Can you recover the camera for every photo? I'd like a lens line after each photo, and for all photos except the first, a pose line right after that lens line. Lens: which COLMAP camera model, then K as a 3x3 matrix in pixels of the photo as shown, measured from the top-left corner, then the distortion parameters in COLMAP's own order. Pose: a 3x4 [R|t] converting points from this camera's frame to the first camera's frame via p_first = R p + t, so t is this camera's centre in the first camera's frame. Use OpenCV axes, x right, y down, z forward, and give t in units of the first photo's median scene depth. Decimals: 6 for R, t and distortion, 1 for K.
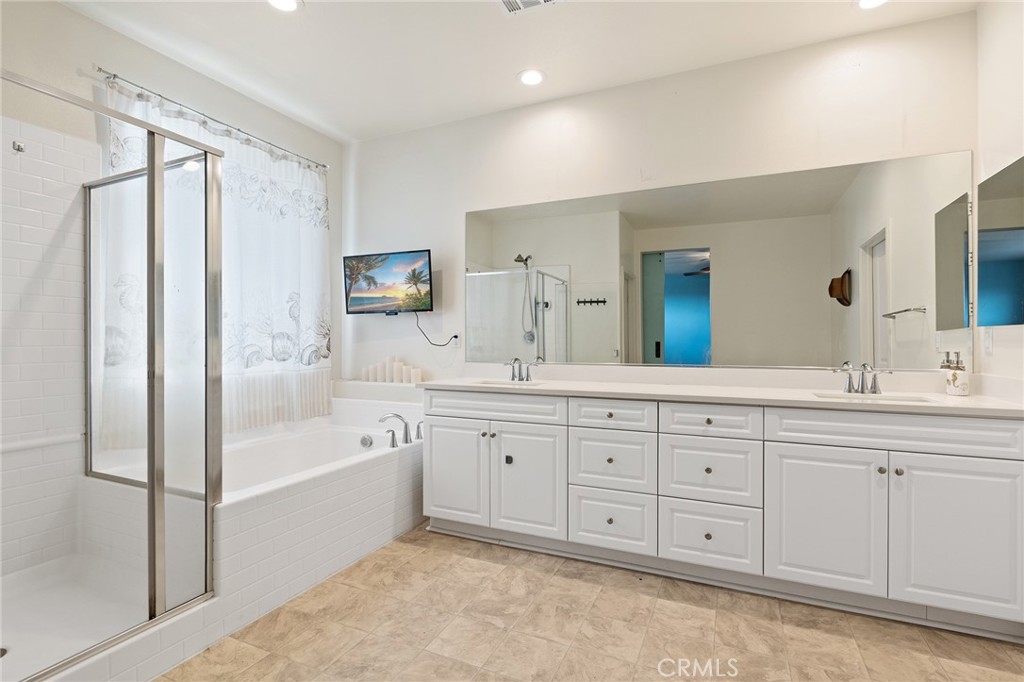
lens RADIAL K [[483.6, 0, 521.3], [0, 483.6, 341.4], [0, 0, 1]] dist [-0.004063, -0.000749]
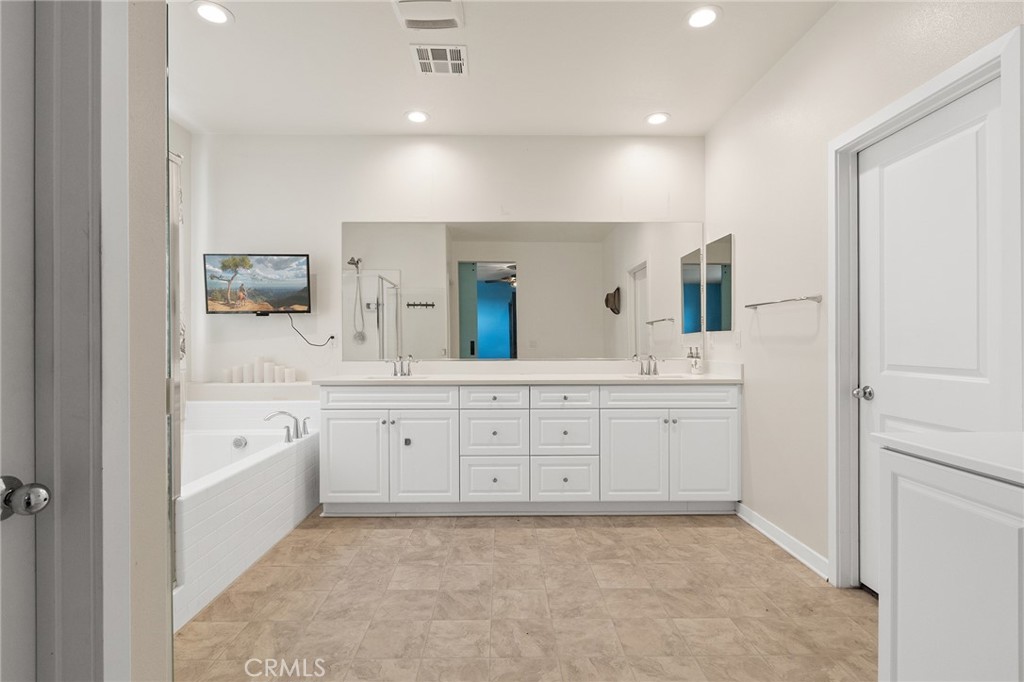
lens RADIAL K [[501.2, 0, 505.7], [0, 501.2, 339.7], [0, 0, 1]] dist [-0.003630, 0.000381]
pose [[0.904405, -0.001270, 0.426672, -0.367933], [0.002868, 0.999991, -0.003103, 0.000291], [-0.426665, 0.004030, 0.904401, -0.231018]]
